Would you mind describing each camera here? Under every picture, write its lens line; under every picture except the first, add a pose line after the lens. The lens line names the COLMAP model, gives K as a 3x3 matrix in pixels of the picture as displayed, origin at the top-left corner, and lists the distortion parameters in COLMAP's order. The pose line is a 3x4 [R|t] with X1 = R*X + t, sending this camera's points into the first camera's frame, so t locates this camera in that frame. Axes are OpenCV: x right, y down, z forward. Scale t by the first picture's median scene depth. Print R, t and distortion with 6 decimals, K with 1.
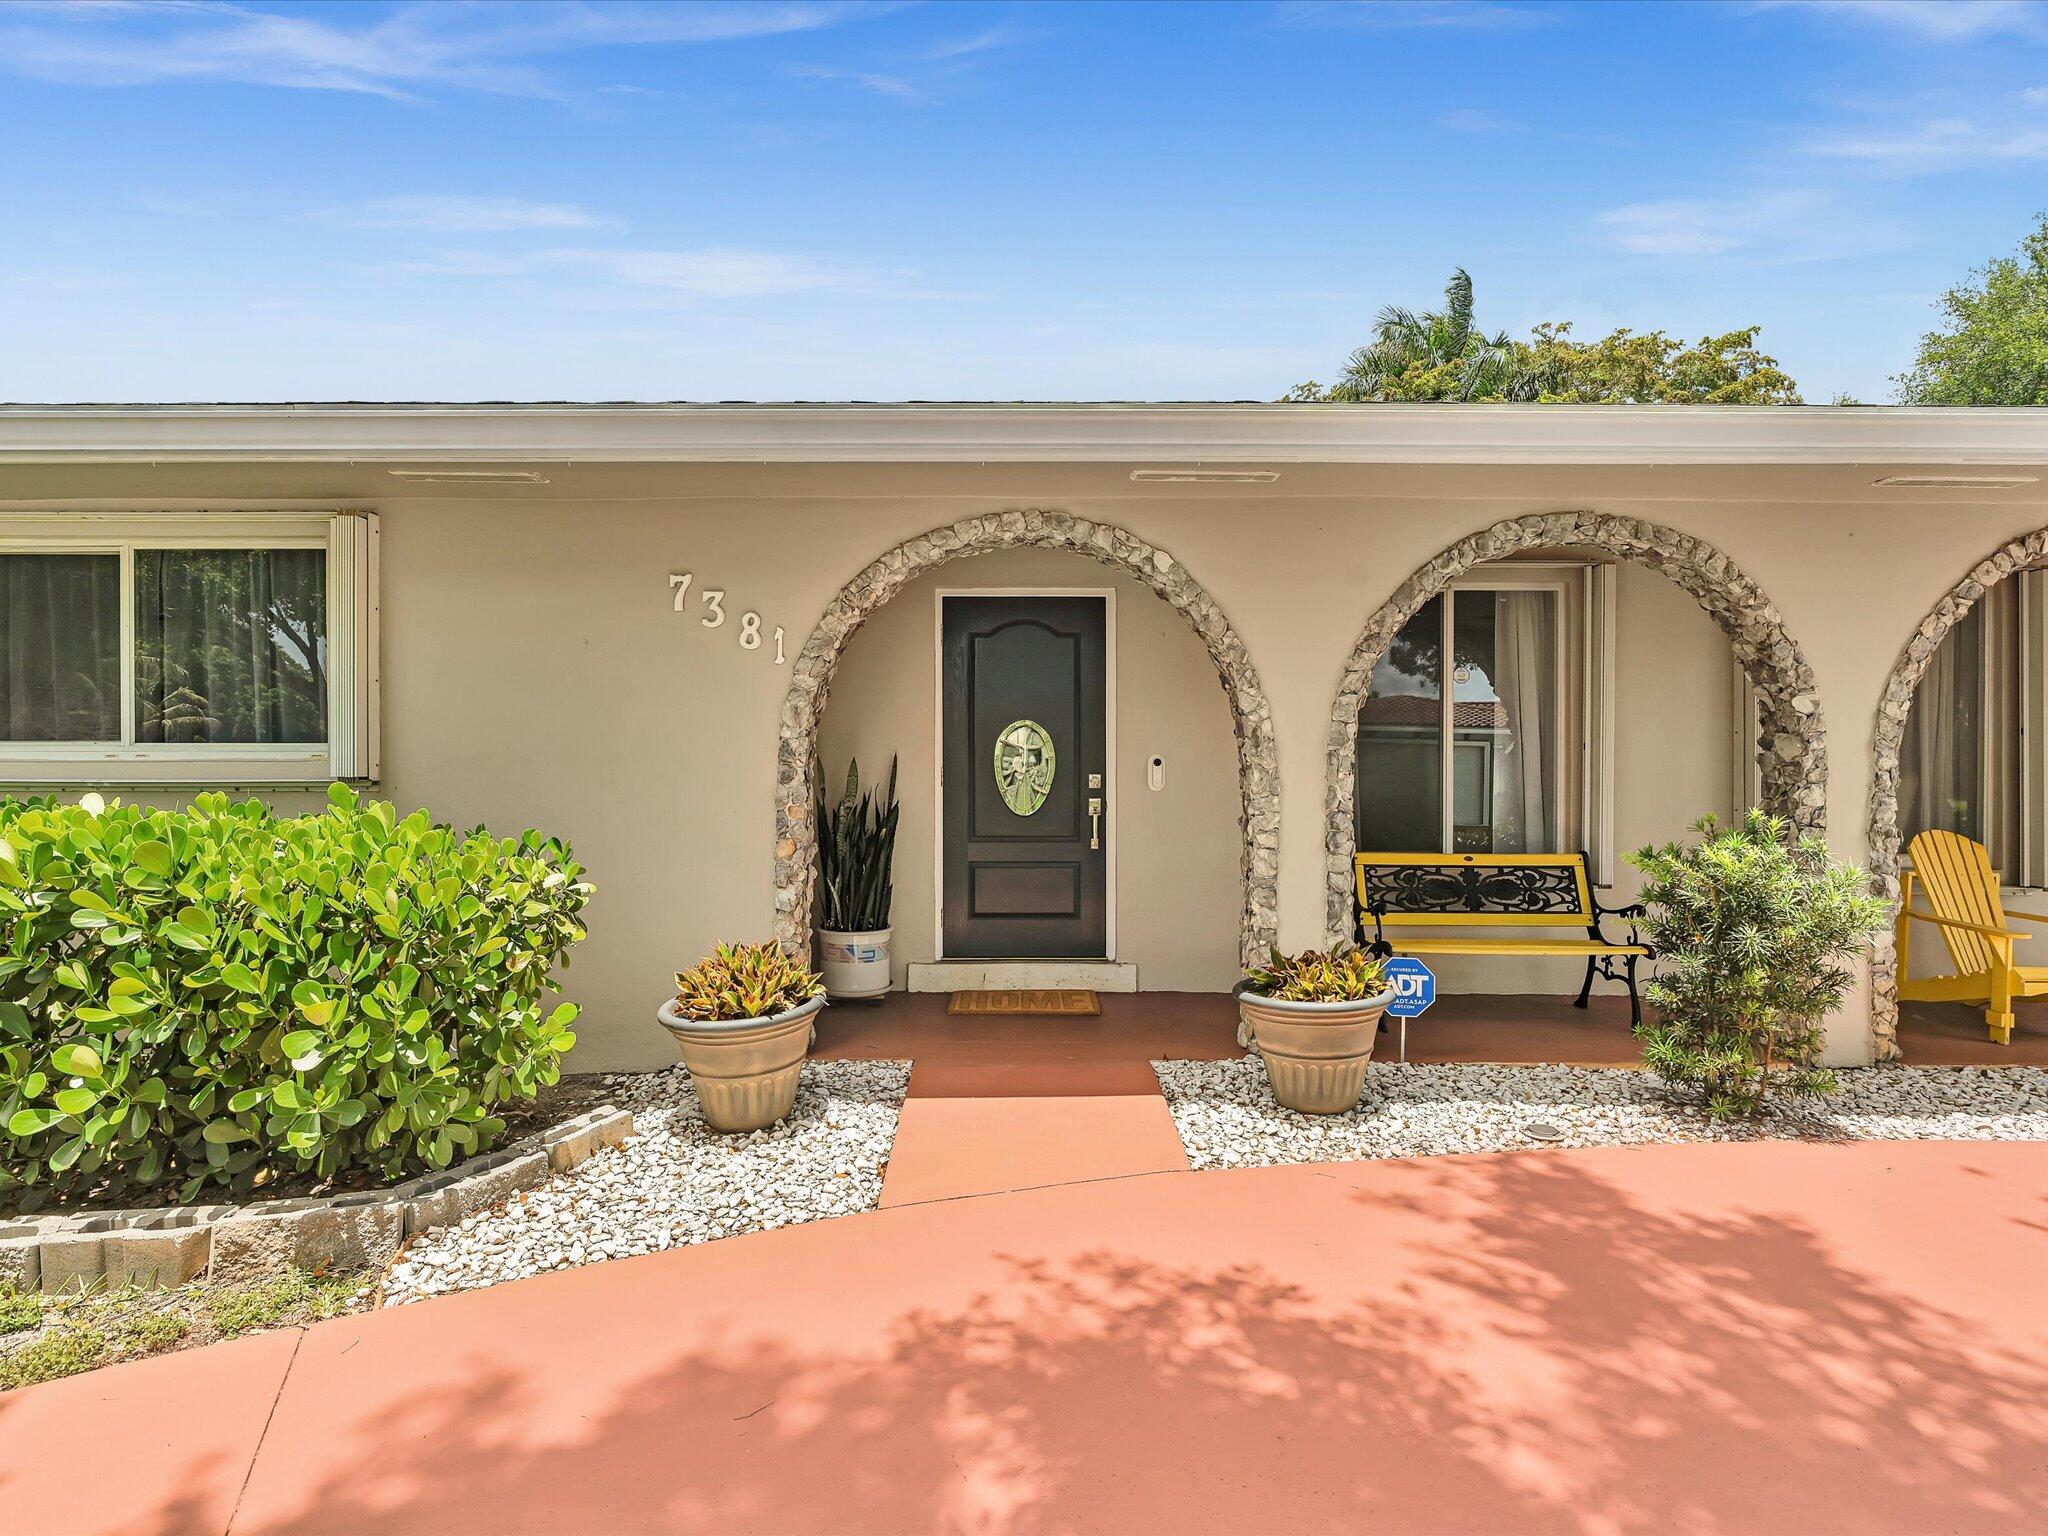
lens RADIAL K [[1031.4, 0, 1024.5], [0, 1031.4, 766.2], [0, 0, 1]] dist [-0.004089, -0.000303]
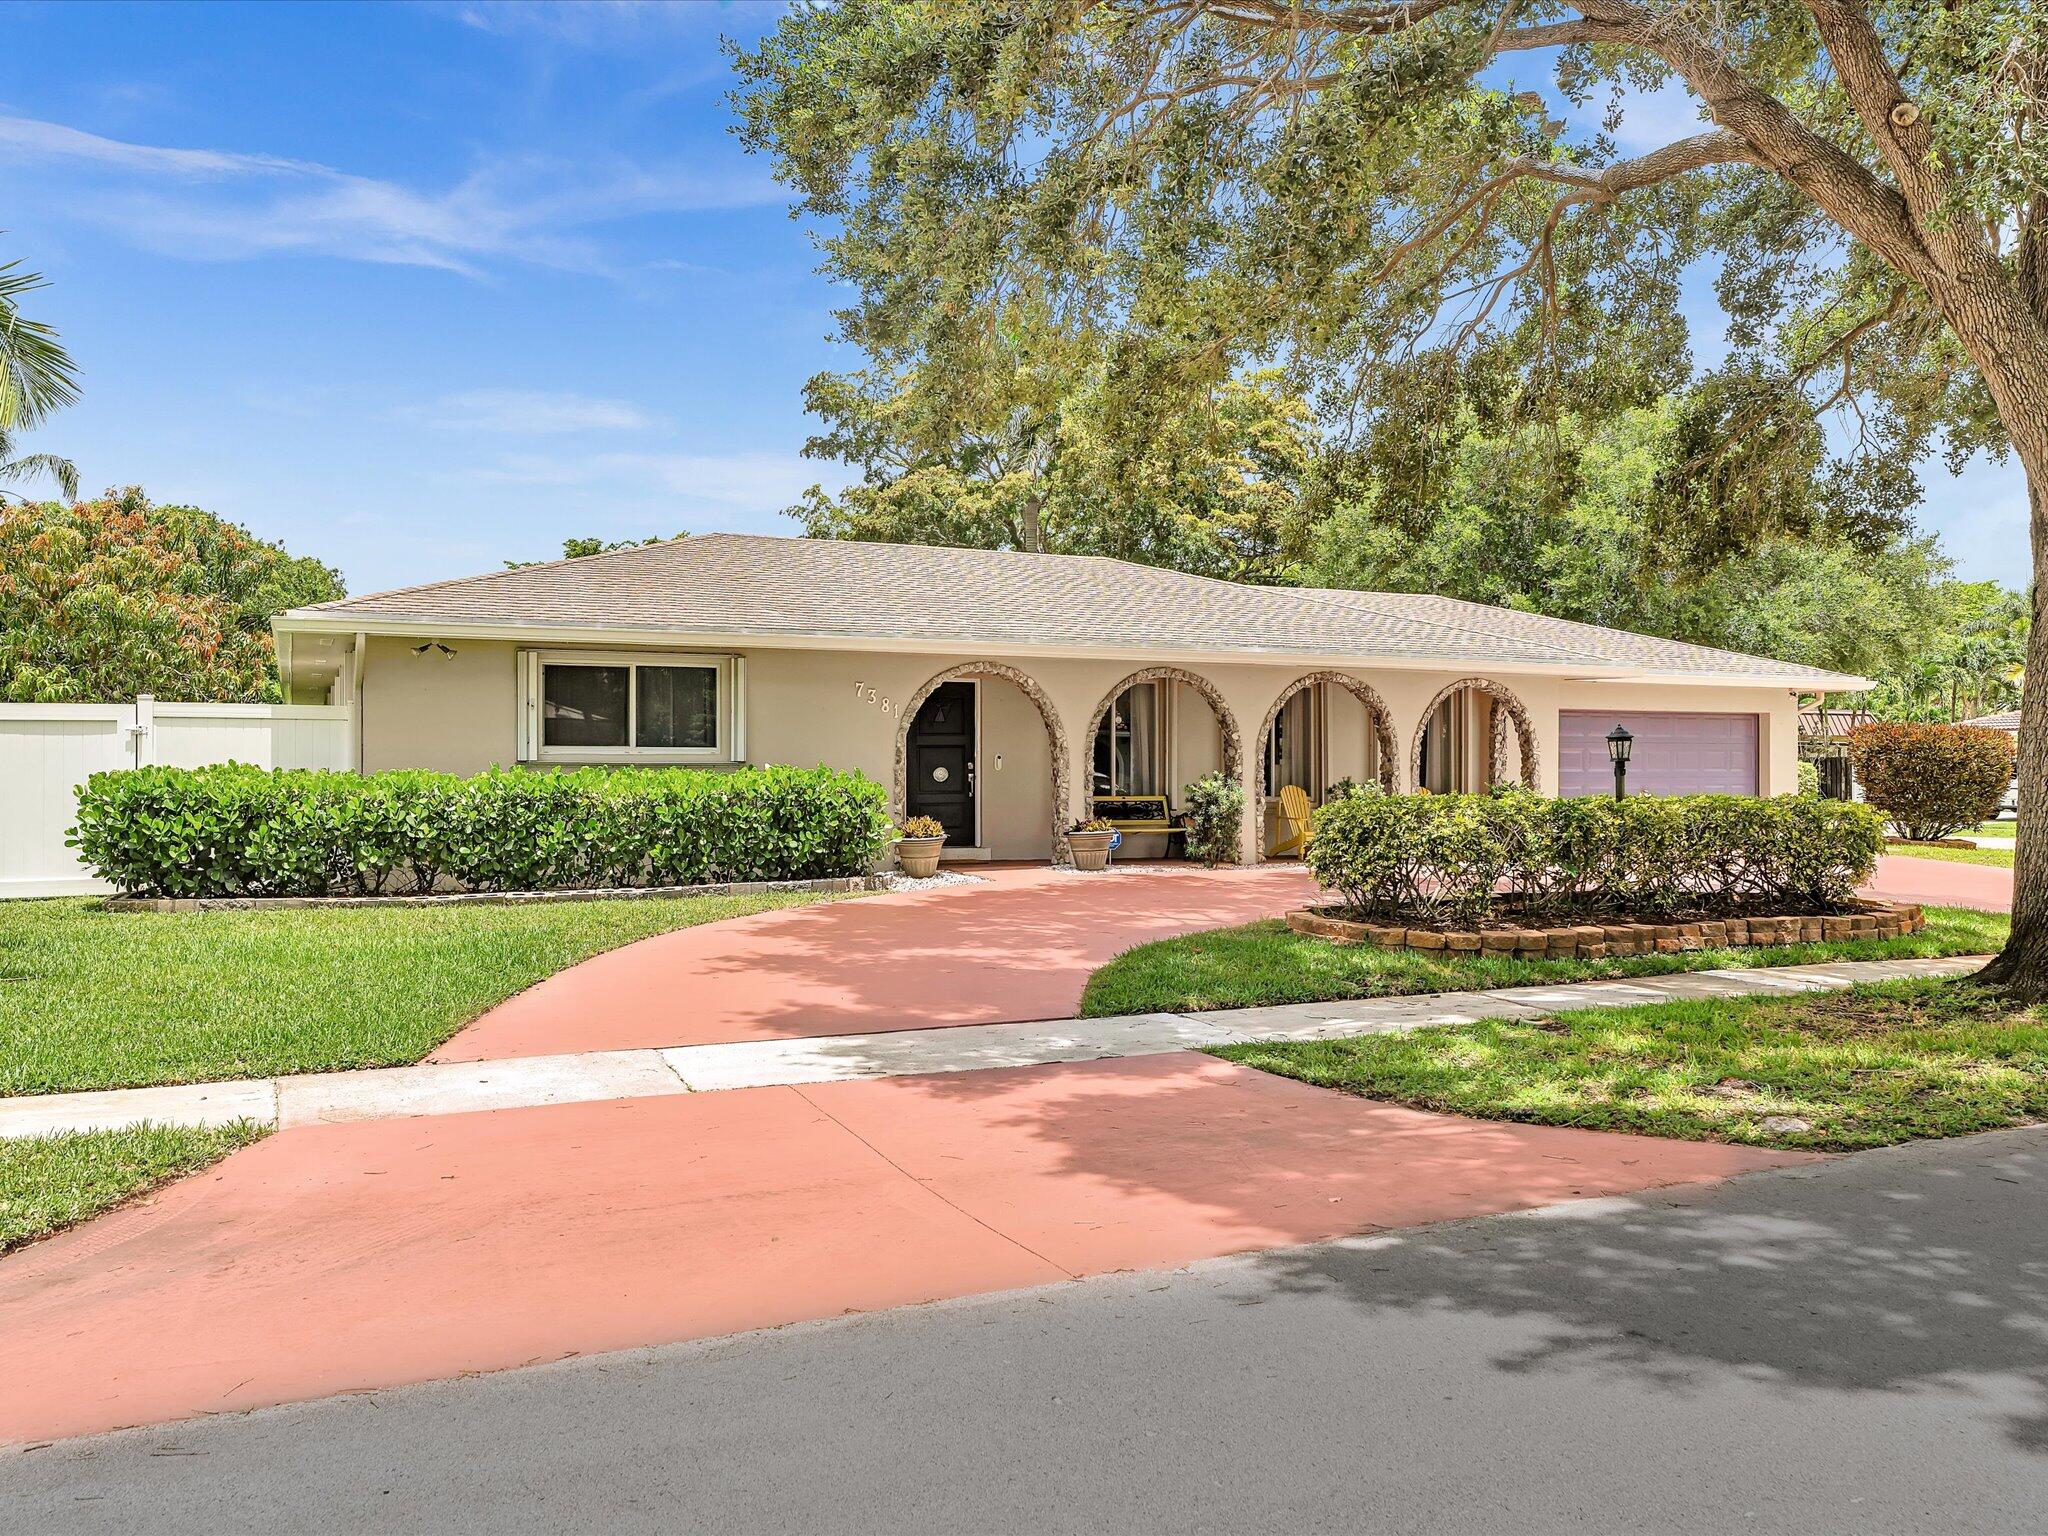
lens RADIAL K [[1546.6, 0, 1018.3], [0, 1546.6, 767.9], [0, 0, 1]] dist [0.005920, -0.000235]
pose [[0.912291, 0.000408, 0.409543, -1.511450], [0.002665, 0.999972, -0.006933, 0.053117], [-0.409535, 0.007417, 0.912264, -2.605184]]
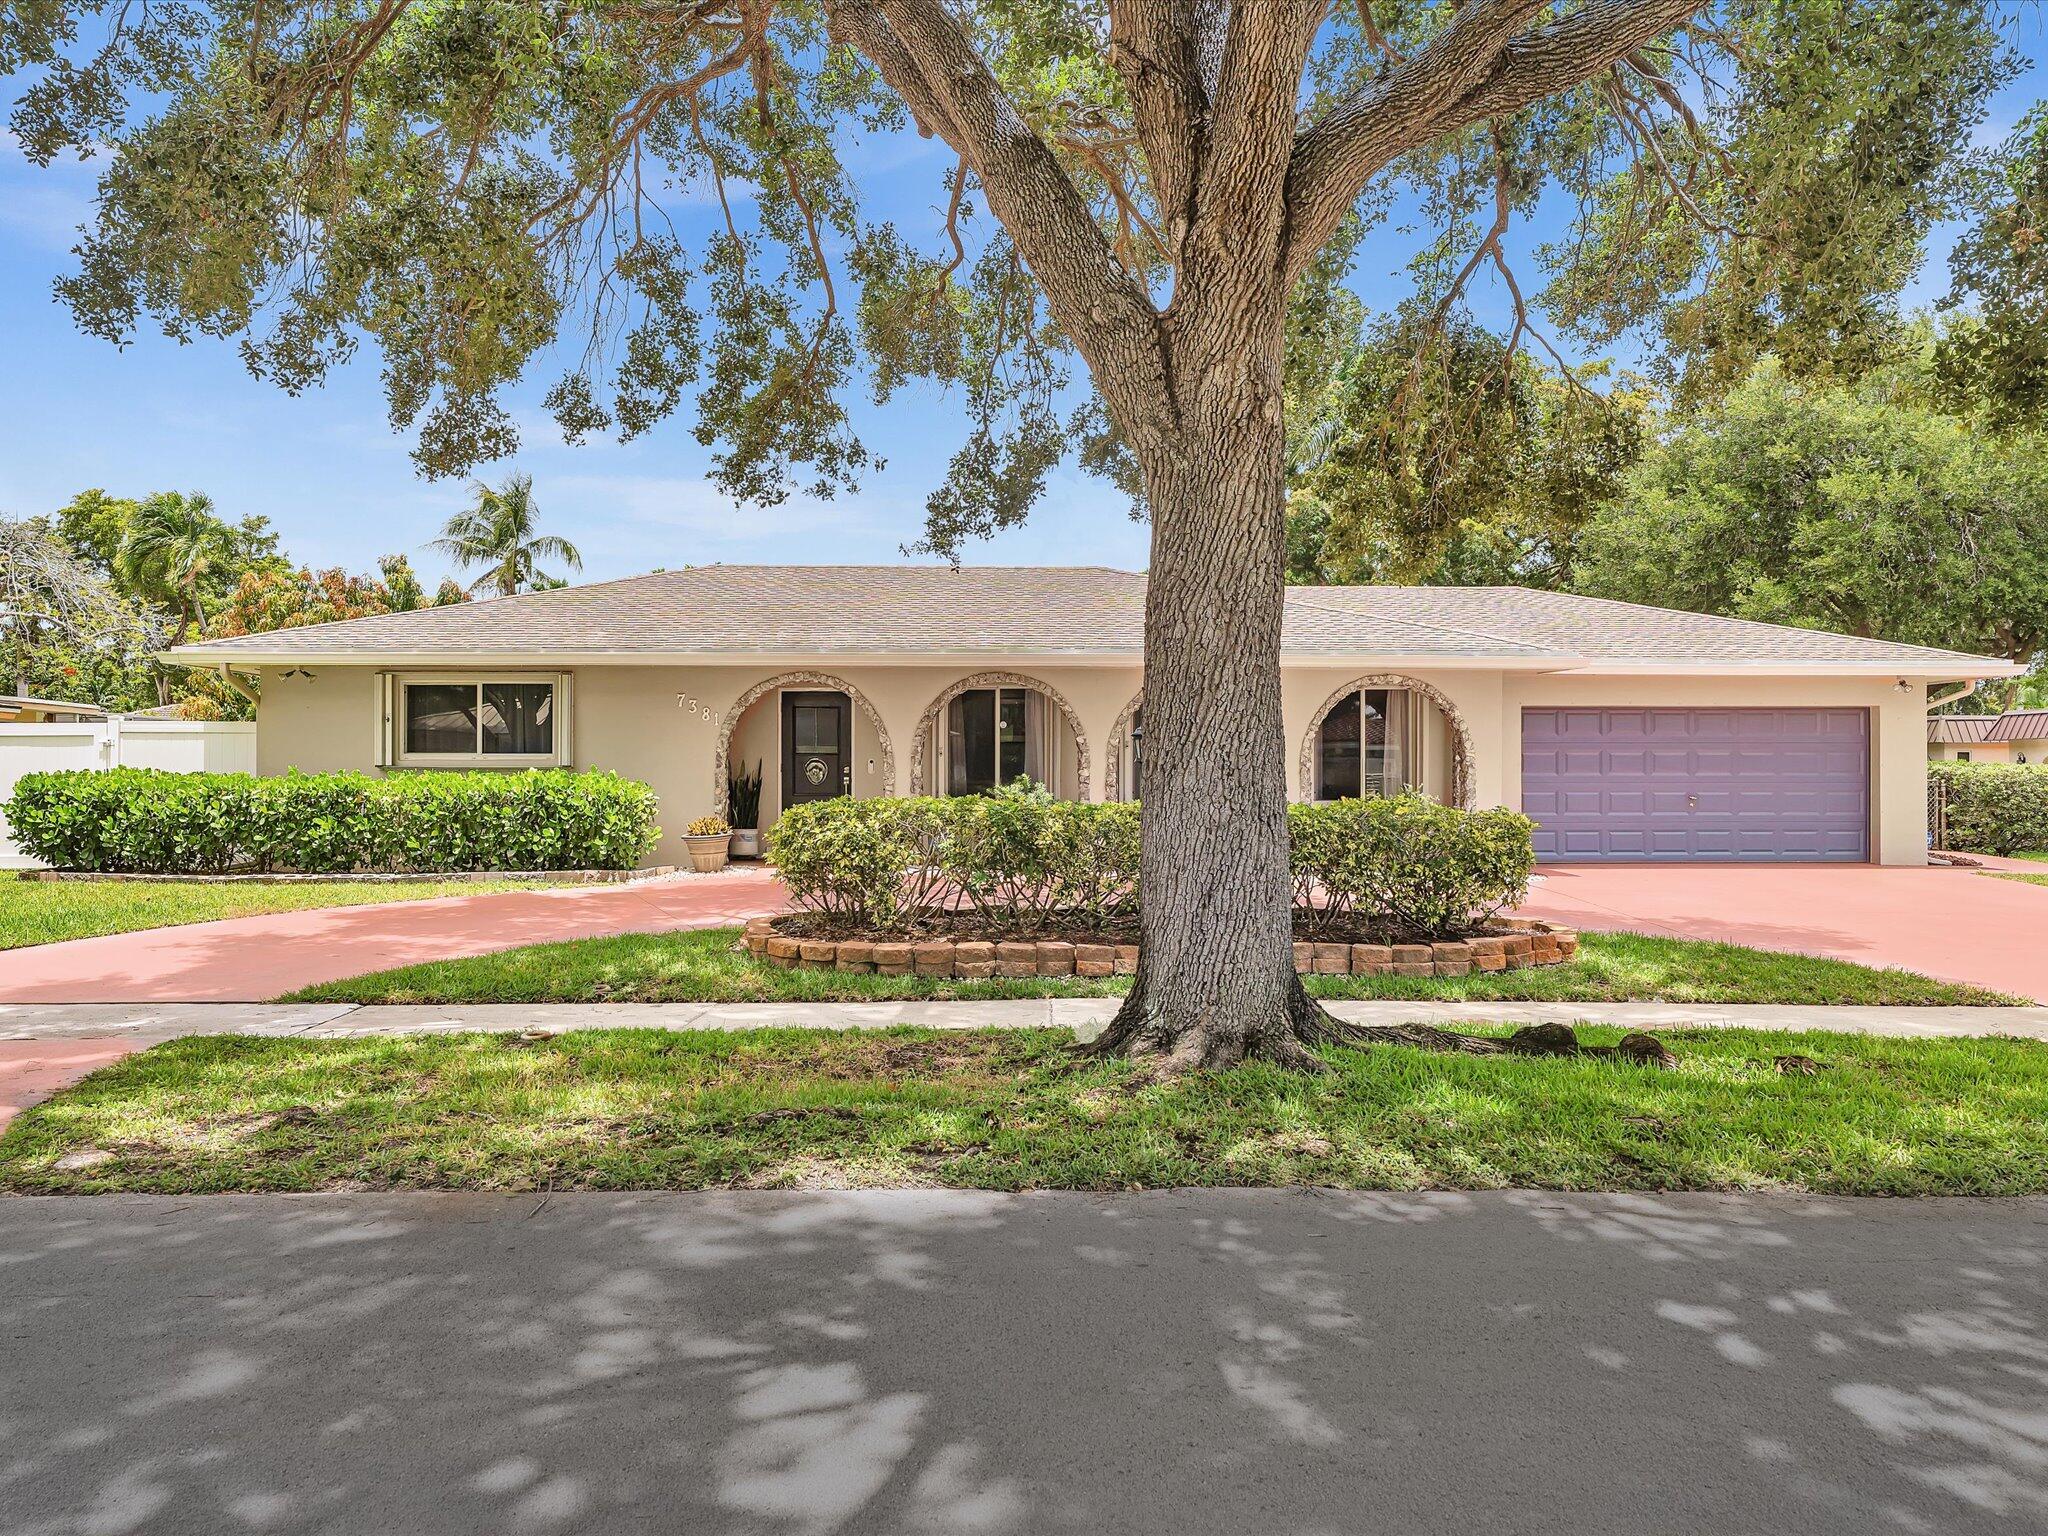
lens RADIAL K [[1397.2, 0, 1037.7], [0, 1397.2, 771.6], [0, 0, 1]] dist [0.025095, 0.002517]
pose [[0.999603, 0.000636, 0.028183, 0.527018], [-0.000435, 0.999974, -0.007129, 0.052943], [-0.028187, 0.007113, 0.999577, -2.812703]]
